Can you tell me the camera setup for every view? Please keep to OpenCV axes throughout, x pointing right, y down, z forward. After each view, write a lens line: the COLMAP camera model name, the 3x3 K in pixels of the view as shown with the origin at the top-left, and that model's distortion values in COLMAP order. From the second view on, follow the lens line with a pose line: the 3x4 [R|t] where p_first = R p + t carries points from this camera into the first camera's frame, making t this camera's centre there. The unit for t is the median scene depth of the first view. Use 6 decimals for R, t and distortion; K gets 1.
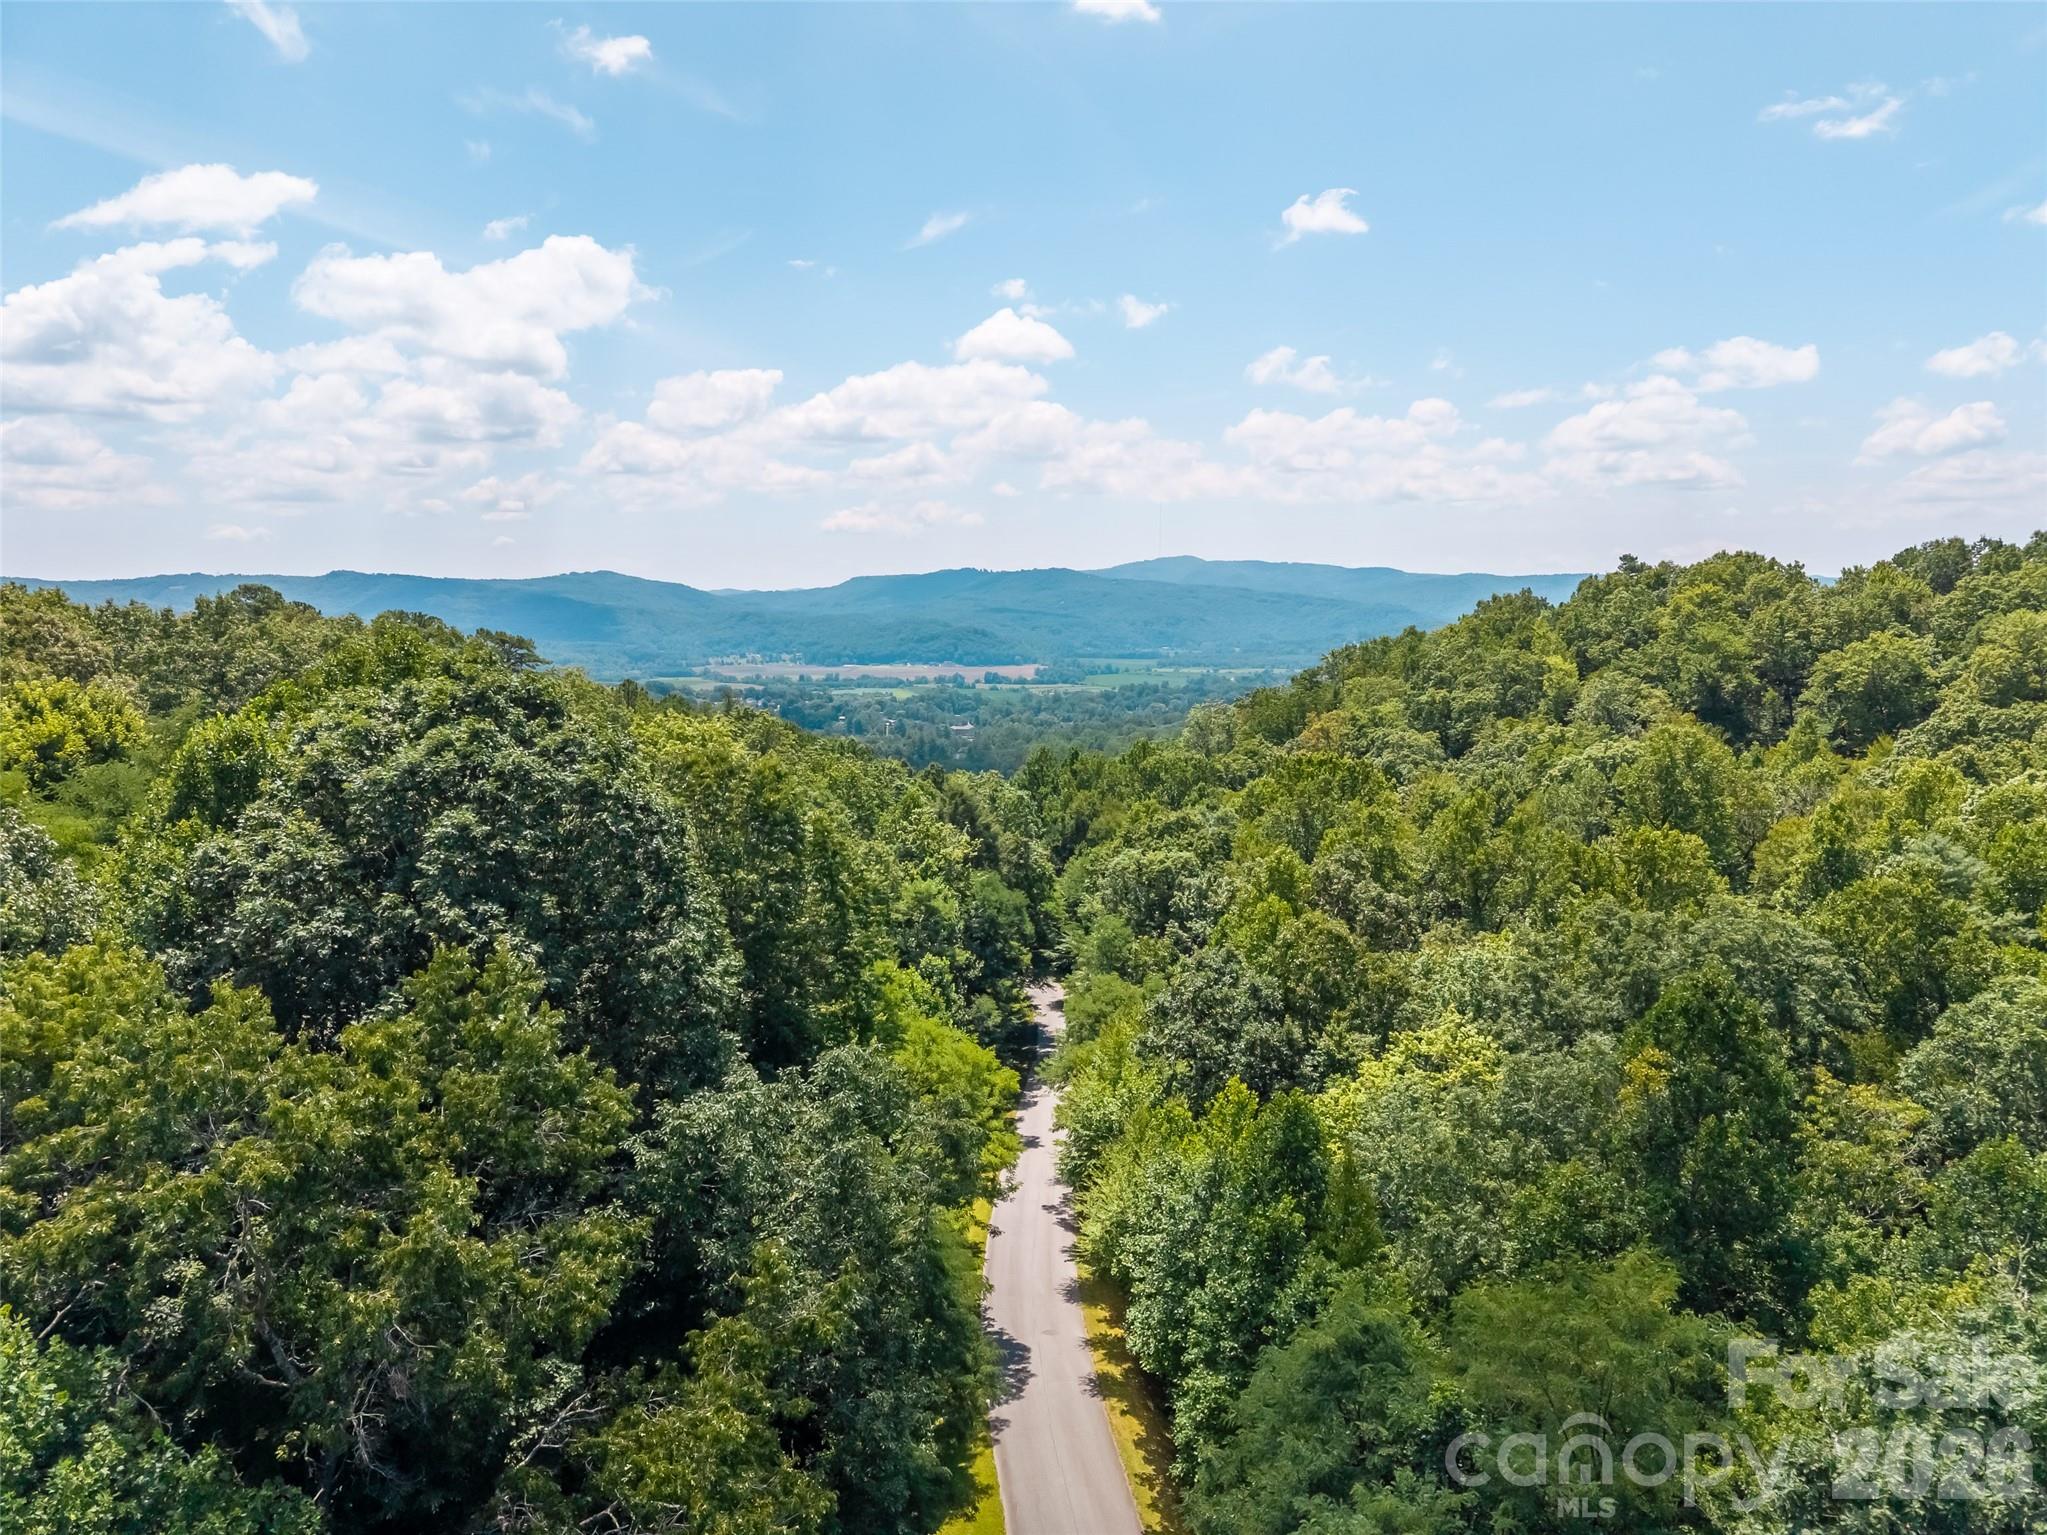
lens RADIAL K [[1434.7, 0, 1023.5], [0, 1434.7, 767.5], [0, 0, 1]] dist [0.042541, -0.038346]
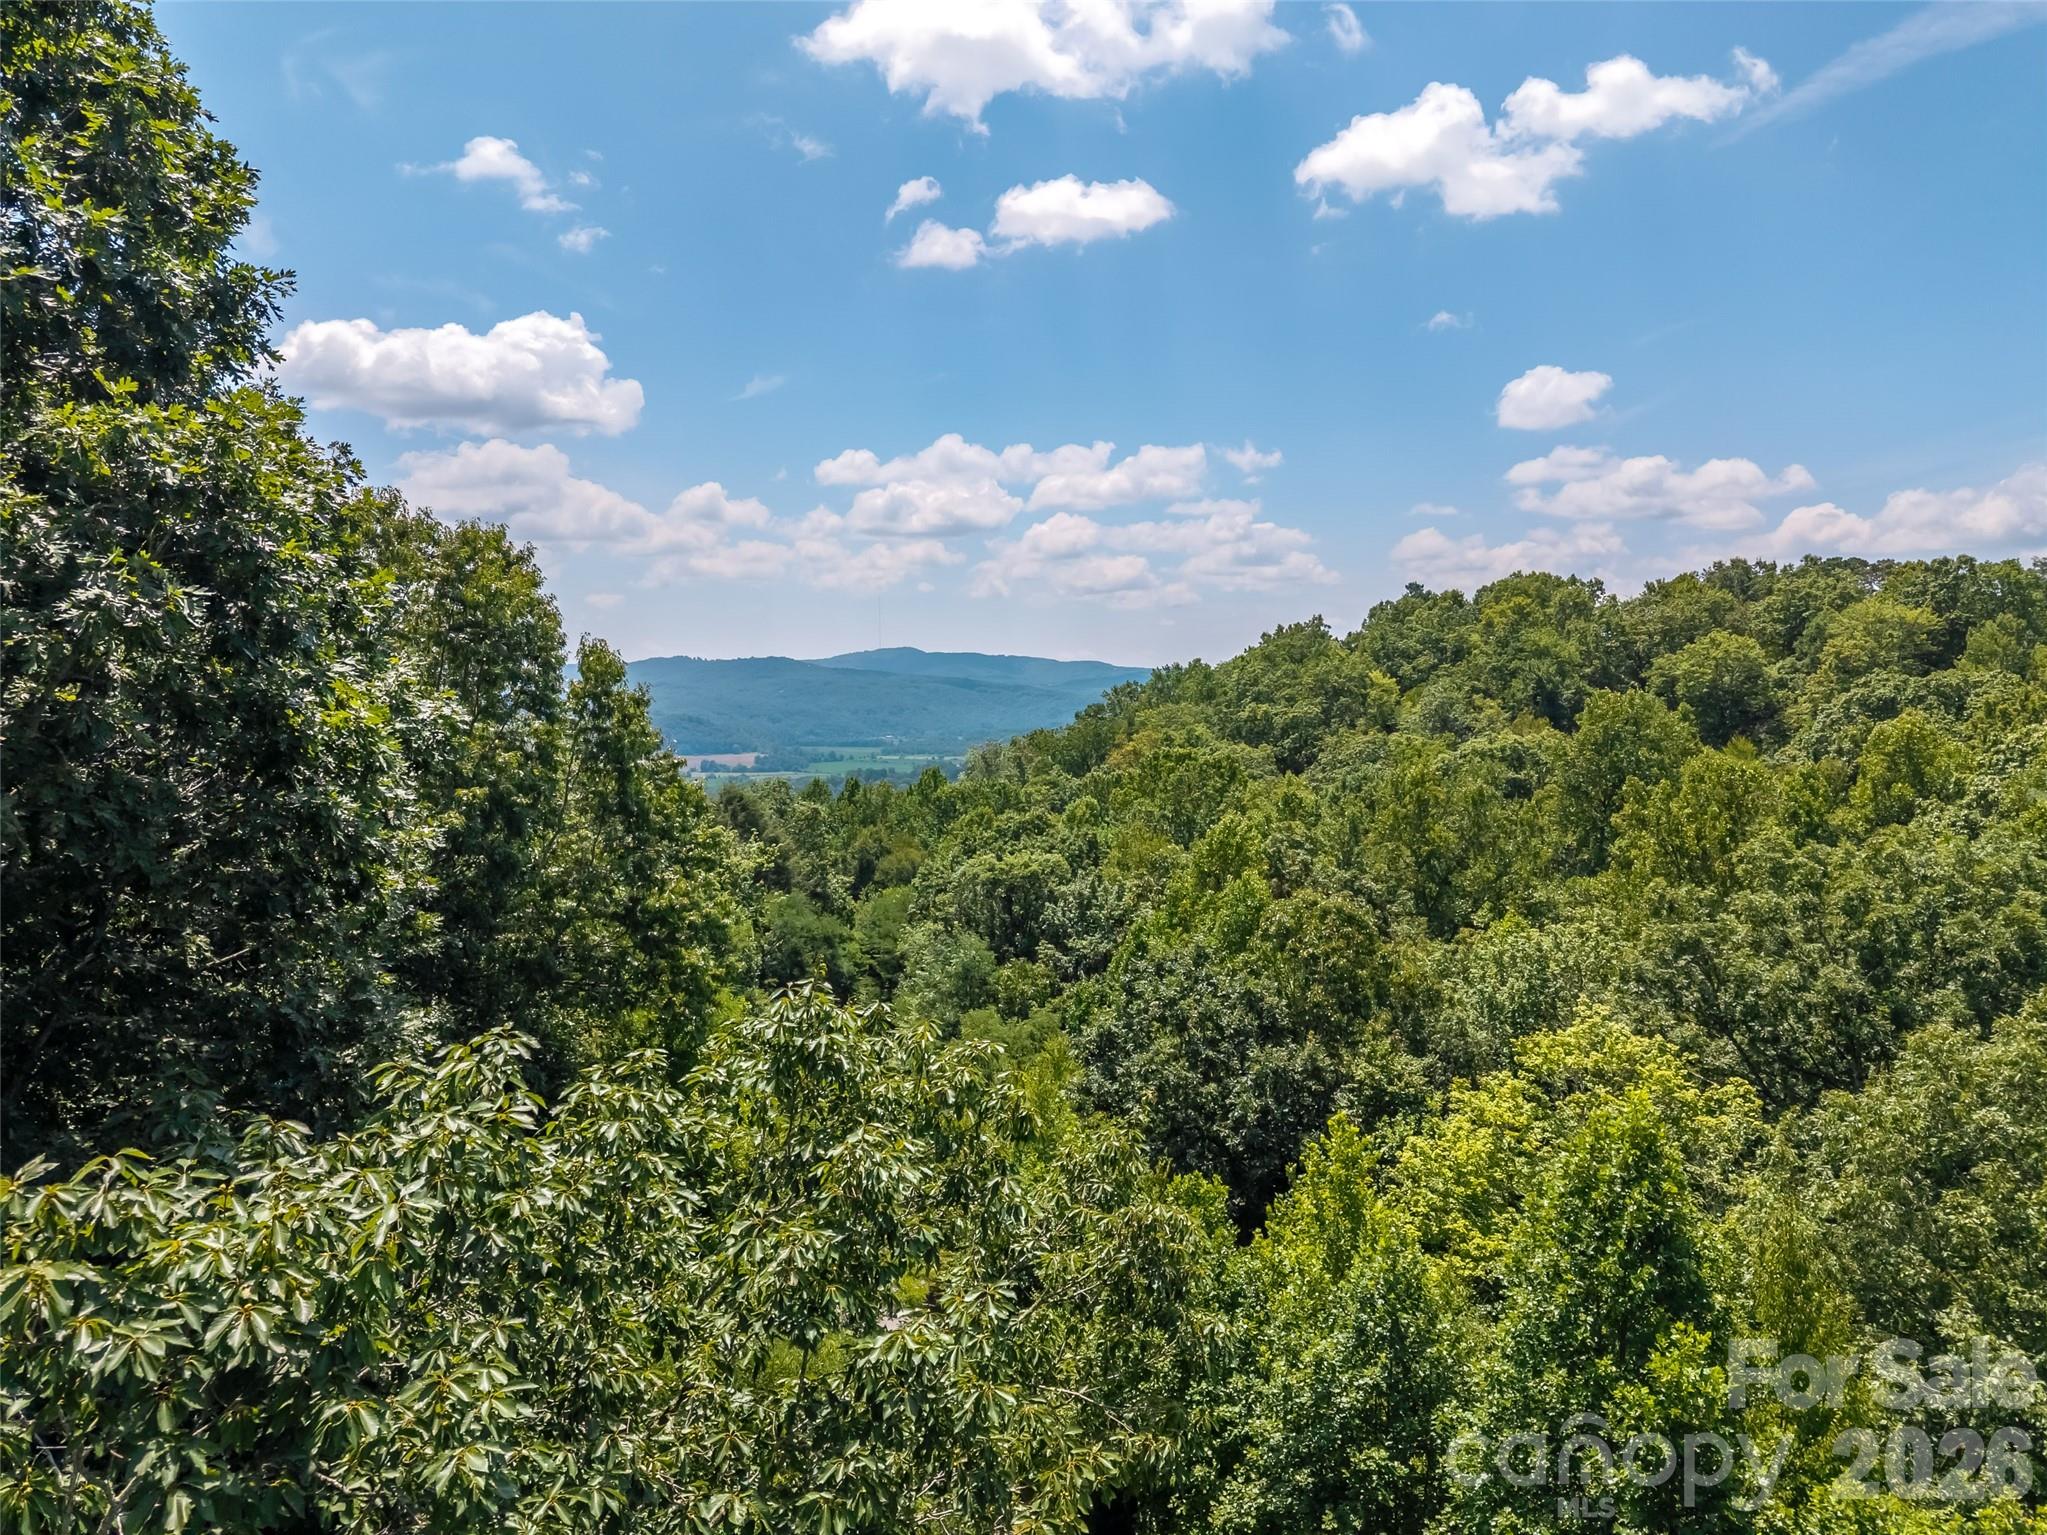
lens RADIAL K [[1433.7, 0, 1036.4], [0, 1433.7, 794.6], [0, 0, 1]] dist [0.026865, -0.001280]
pose [[0.979138, -0.016321, 0.202539, -0.051302], [0.025707, 0.998709, -0.043801, 0.062653], [-0.201563, 0.048094, 0.978294, 0.262329]]
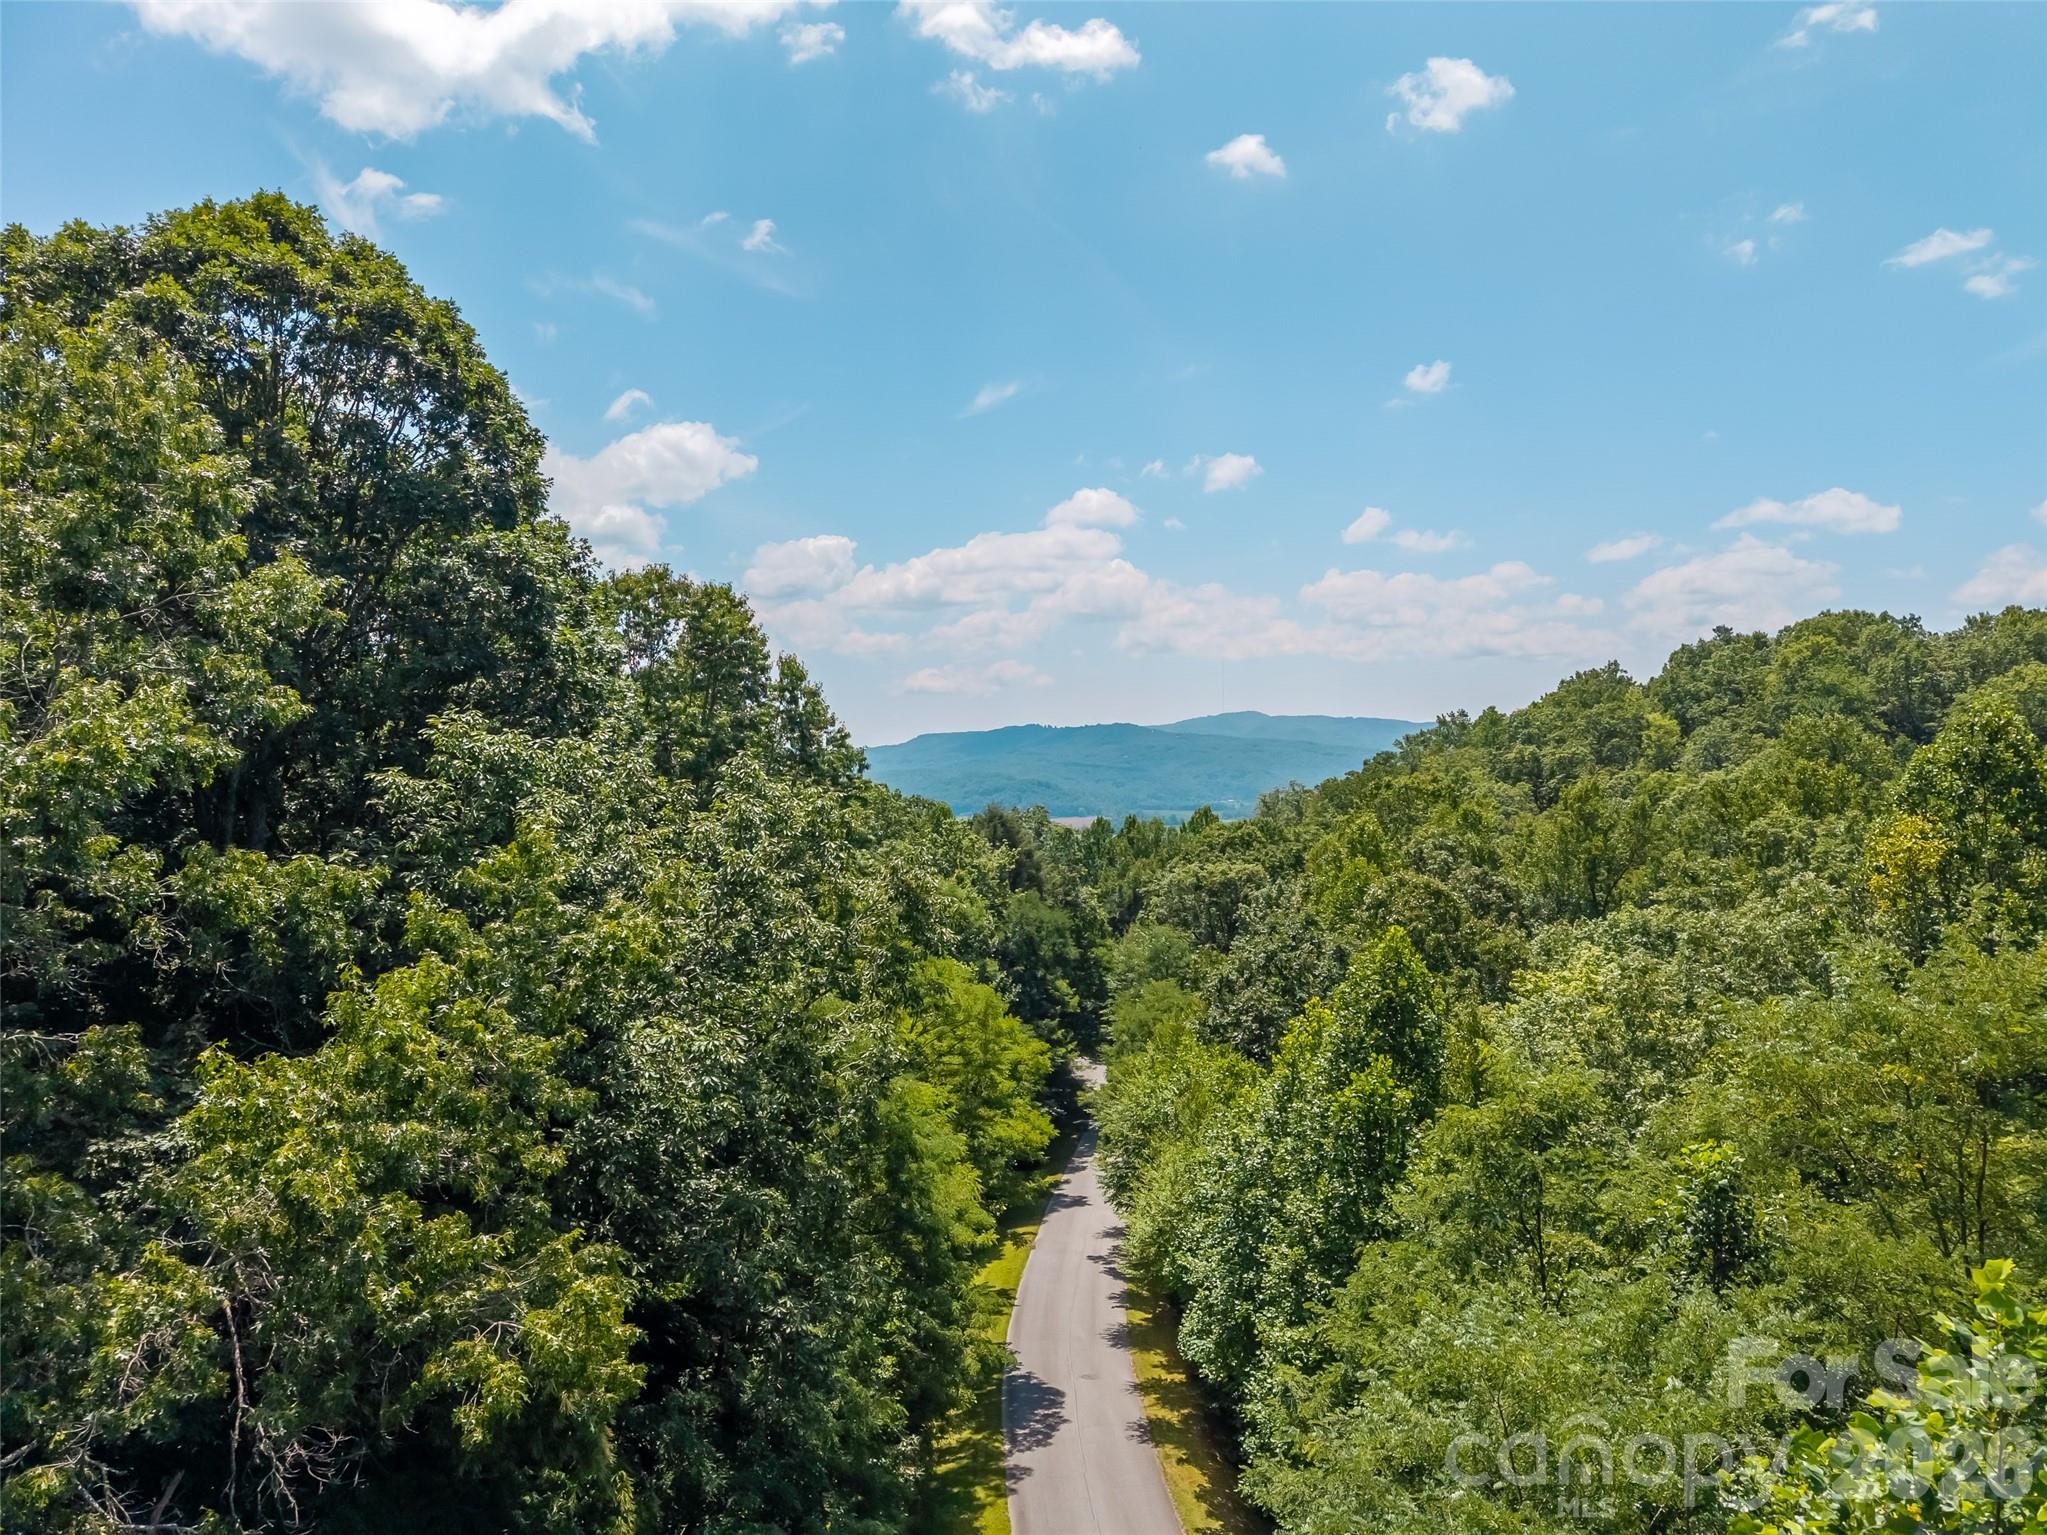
lens RADIAL K [[1434.7, 0, 1023.5], [0, 1434.7, 767.5], [0, 0, 1]] dist [0.042541, -0.038346]
pose [[0.998926, -0.008112, -0.045609, 0.014607], [0.003009, 0.993831, -0.110867, 0.102148], [0.046227, 0.110611, 0.992788, 0.119956]]
